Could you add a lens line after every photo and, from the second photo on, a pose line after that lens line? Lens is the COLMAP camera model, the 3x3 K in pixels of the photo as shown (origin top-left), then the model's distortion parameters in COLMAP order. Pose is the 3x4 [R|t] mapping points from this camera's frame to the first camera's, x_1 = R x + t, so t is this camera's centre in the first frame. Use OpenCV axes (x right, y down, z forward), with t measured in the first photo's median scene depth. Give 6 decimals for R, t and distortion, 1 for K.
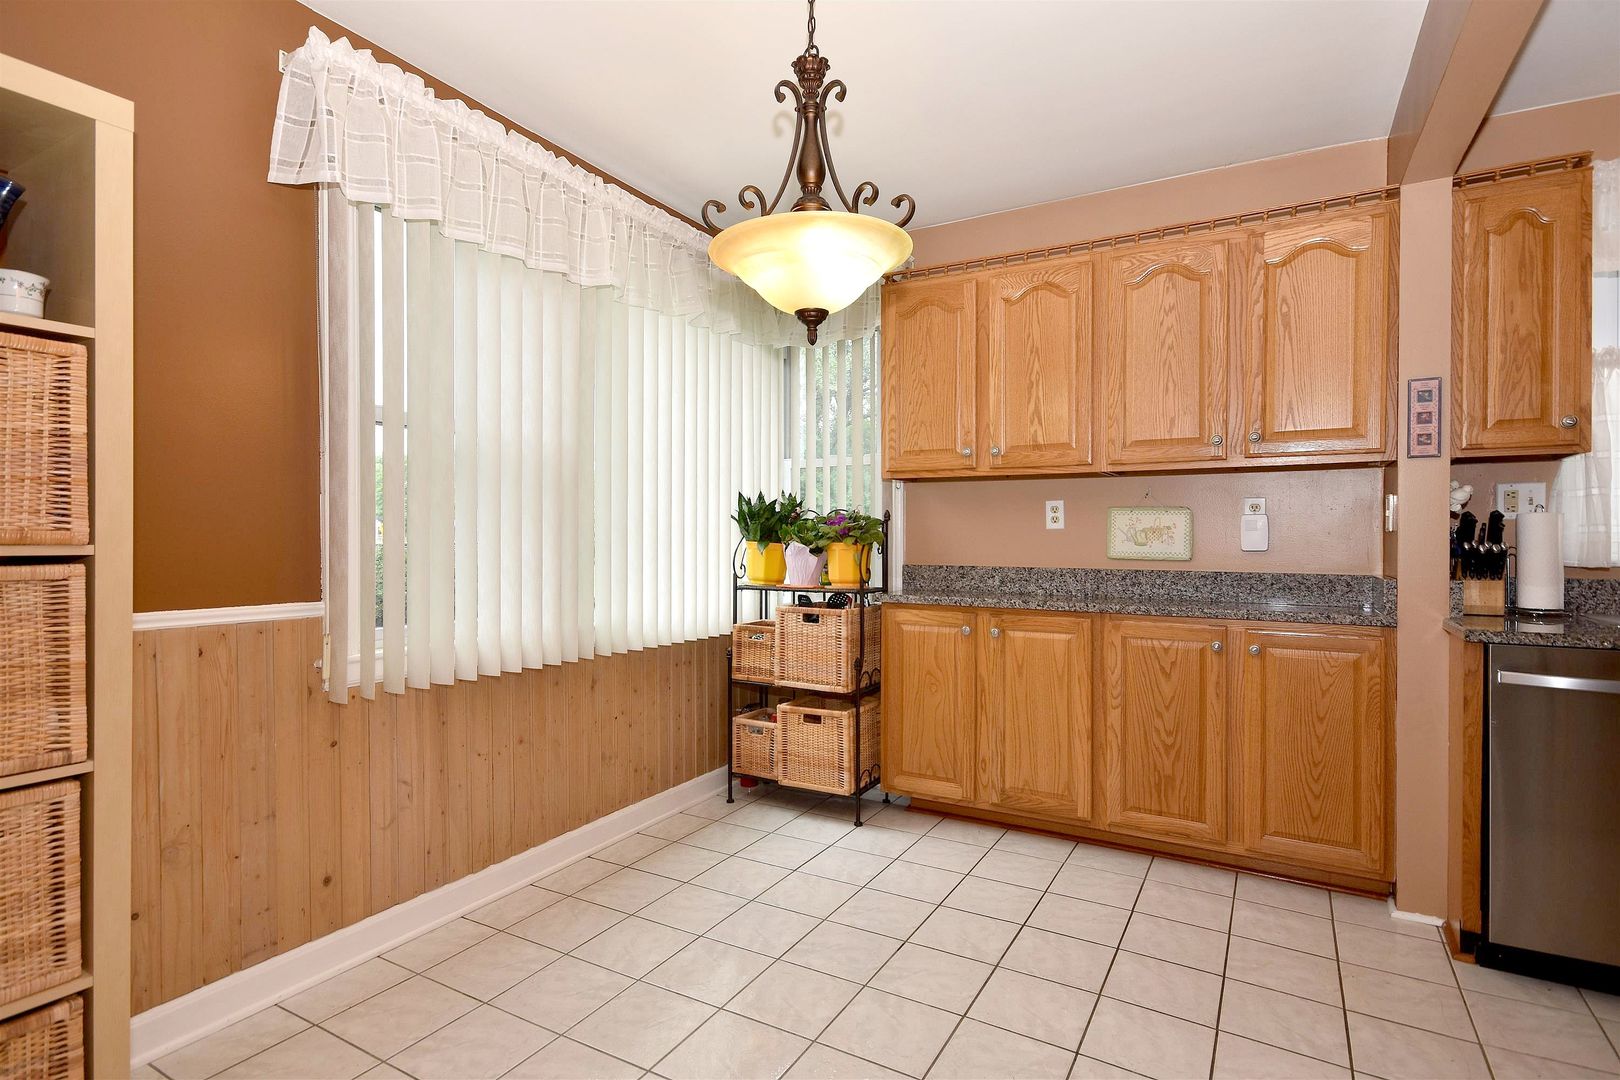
lens RADIAL K [[814.1, 0, 805.1], [0, 814.1, 540.6], [0, 0, 1]] dist [0.016124, -0.004705]
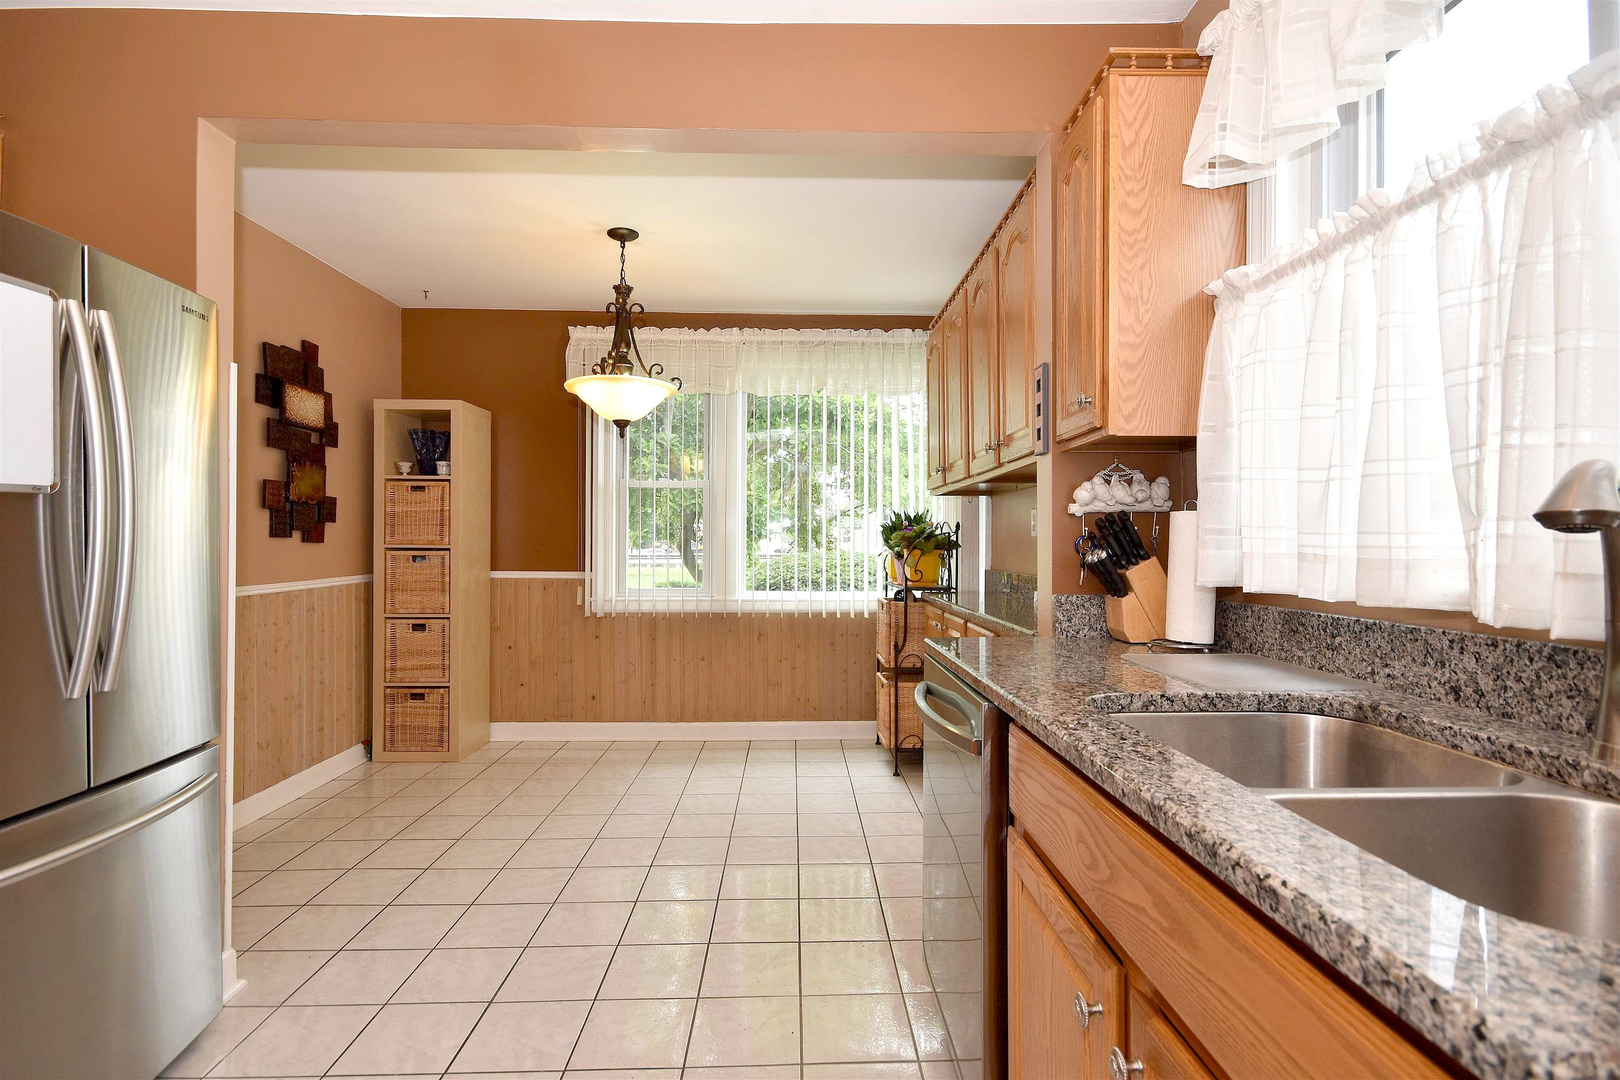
lens RADIAL K [[766.4, 0, 805.8], [0, 766.4, 533.1], [0, 0, 1]] dist [0.011687, 0.001395]
pose [[0.524928, -0.010783, -0.851078, 1.499498], [-0.008126, 0.999811, -0.017680, 0.000861], [0.851108, 0.016197, 0.524741, 0.392877]]
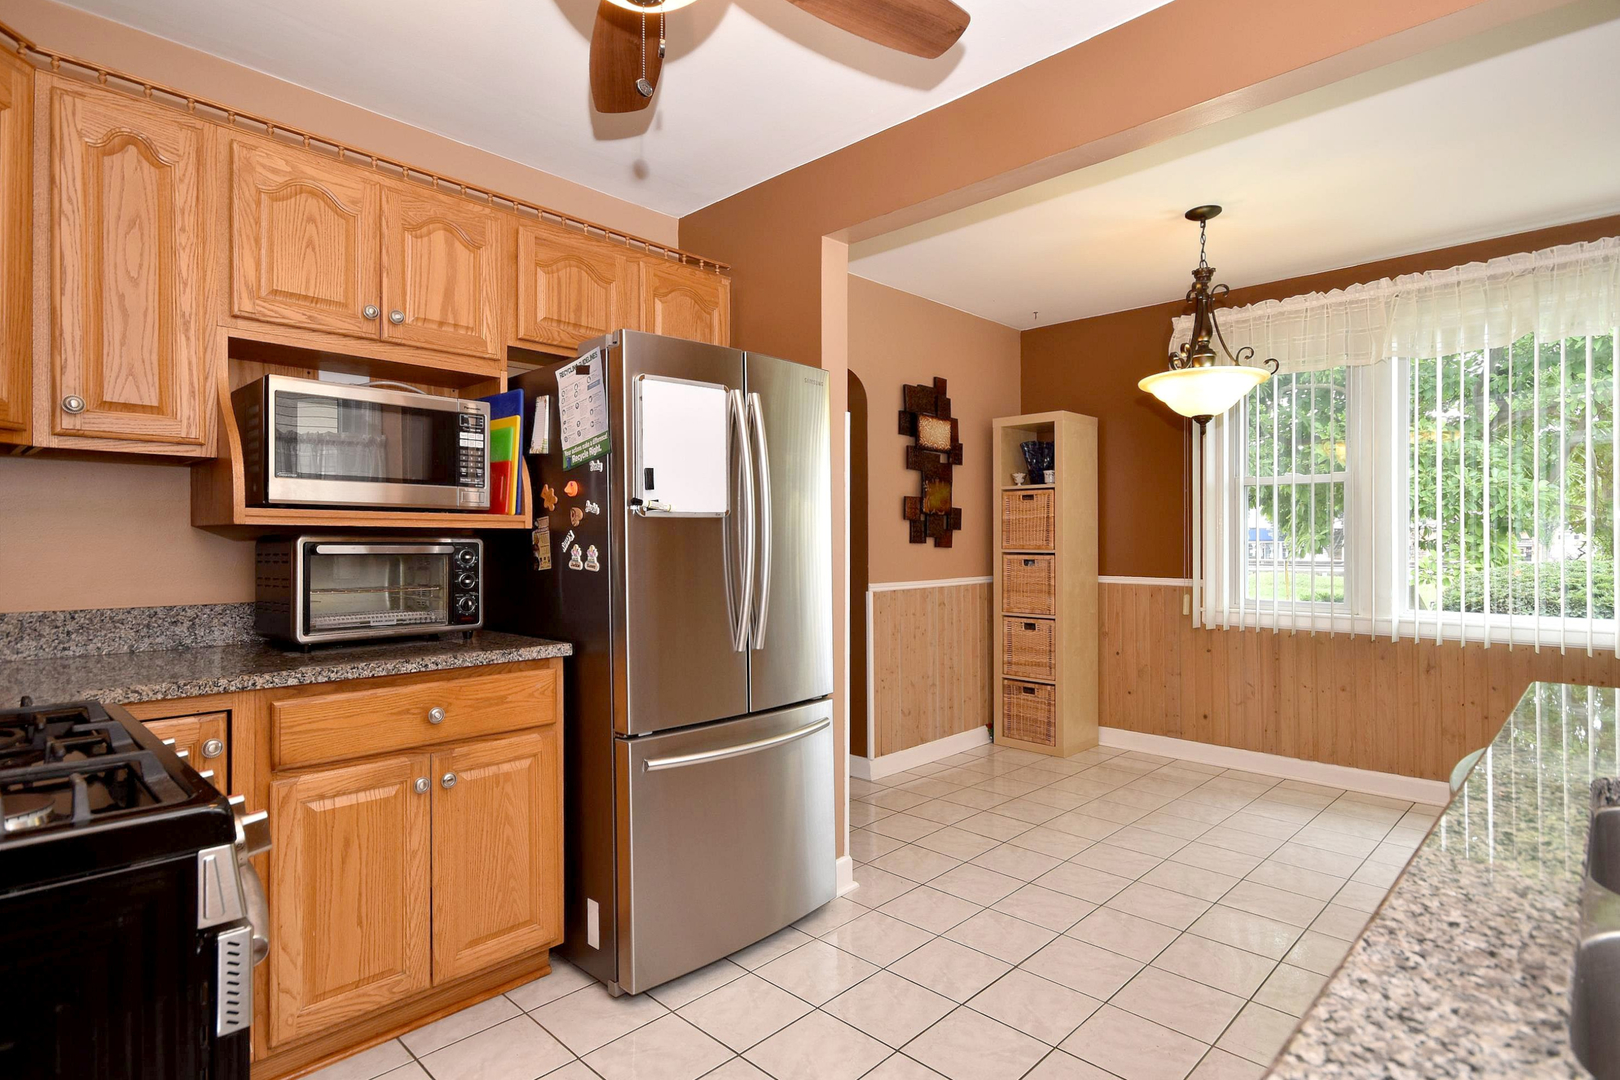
lens RADIAL K [[814.1, 0, 843.6], [0, 814.1, 534.2], [0, 0, 1]] dist [0.016124, -0.004705]
pose [[-0.207143, -0.014736, -0.978200, 1.602019], [-0.009670, 0.999869, -0.013014, -0.003660], [0.978263, 0.006763, -0.207258, 0.540116]]
